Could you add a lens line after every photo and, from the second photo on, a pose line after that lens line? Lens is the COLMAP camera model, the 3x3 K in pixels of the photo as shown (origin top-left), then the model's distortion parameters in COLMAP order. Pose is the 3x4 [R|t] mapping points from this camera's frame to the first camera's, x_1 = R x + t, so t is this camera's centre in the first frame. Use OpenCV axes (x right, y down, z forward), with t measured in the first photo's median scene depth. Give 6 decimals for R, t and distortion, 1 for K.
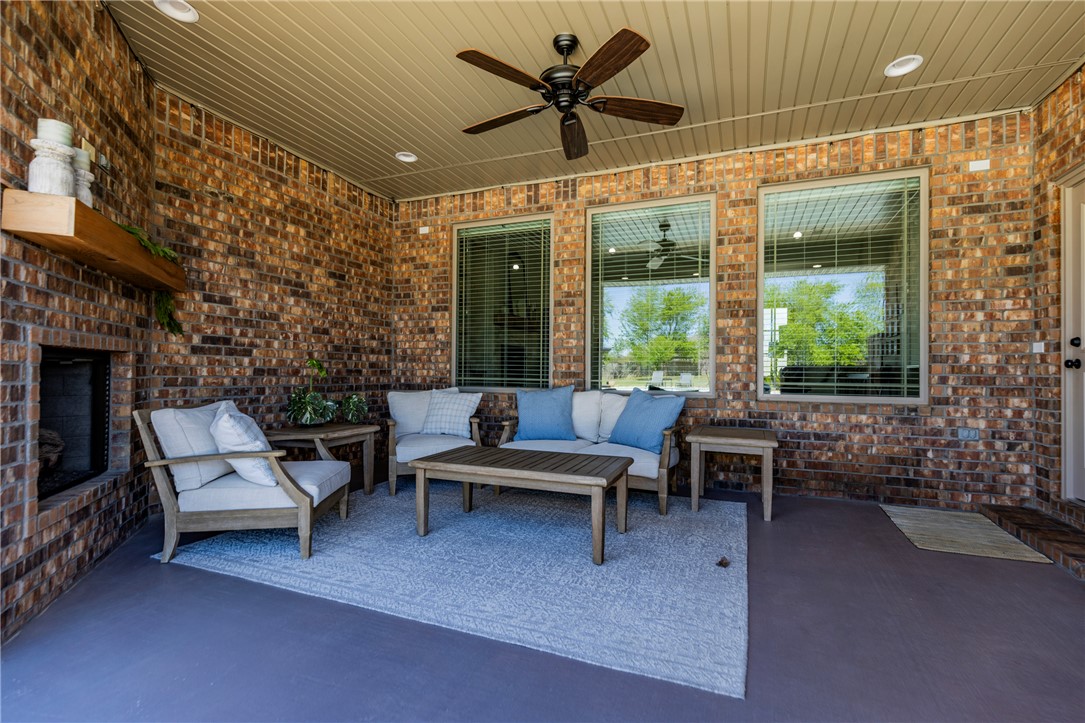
lens RADIAL K [[493.0, 0, 543.1], [0, 493.0, 365.0], [0, 0, 1]] dist [0.011602, -0.001495]
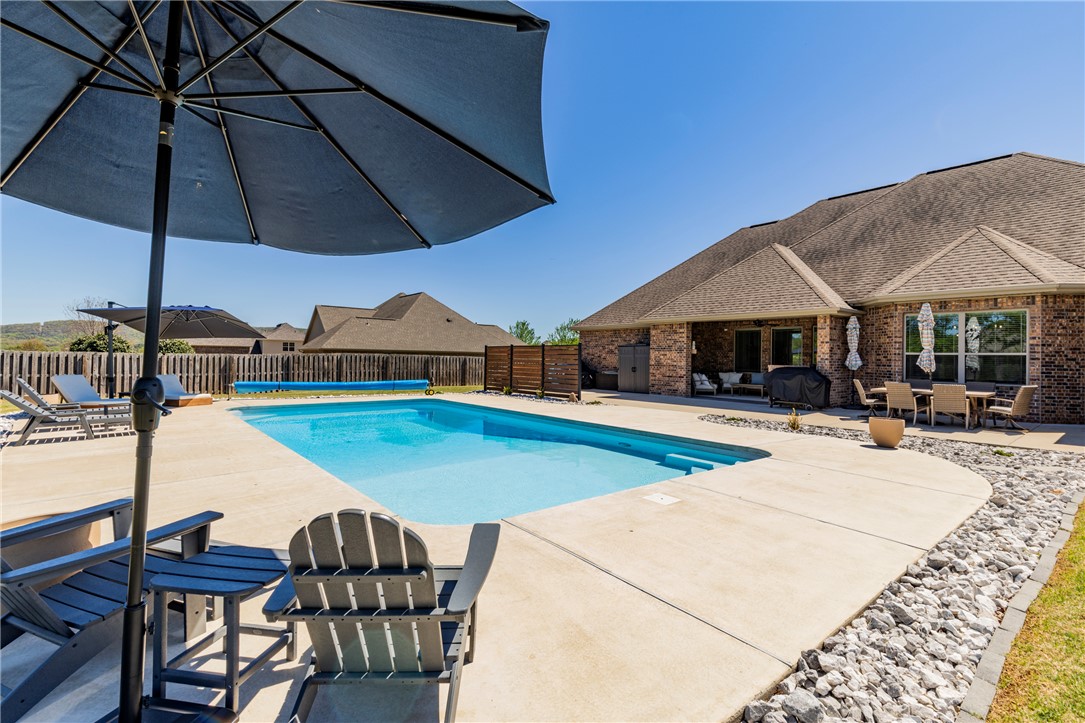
lens RADIAL K [[493.0, 0, 542.7], [0, 493.0, 357.7], [0, 0, 1]] dist [0.011602, -0.001495]
pose [[0.879471, 0.000262, -0.475953, 0.323114], [0.000470, 0.999999, 0.001419, -0.069047], [0.475953, -0.001472, 0.879470, -2.993713]]
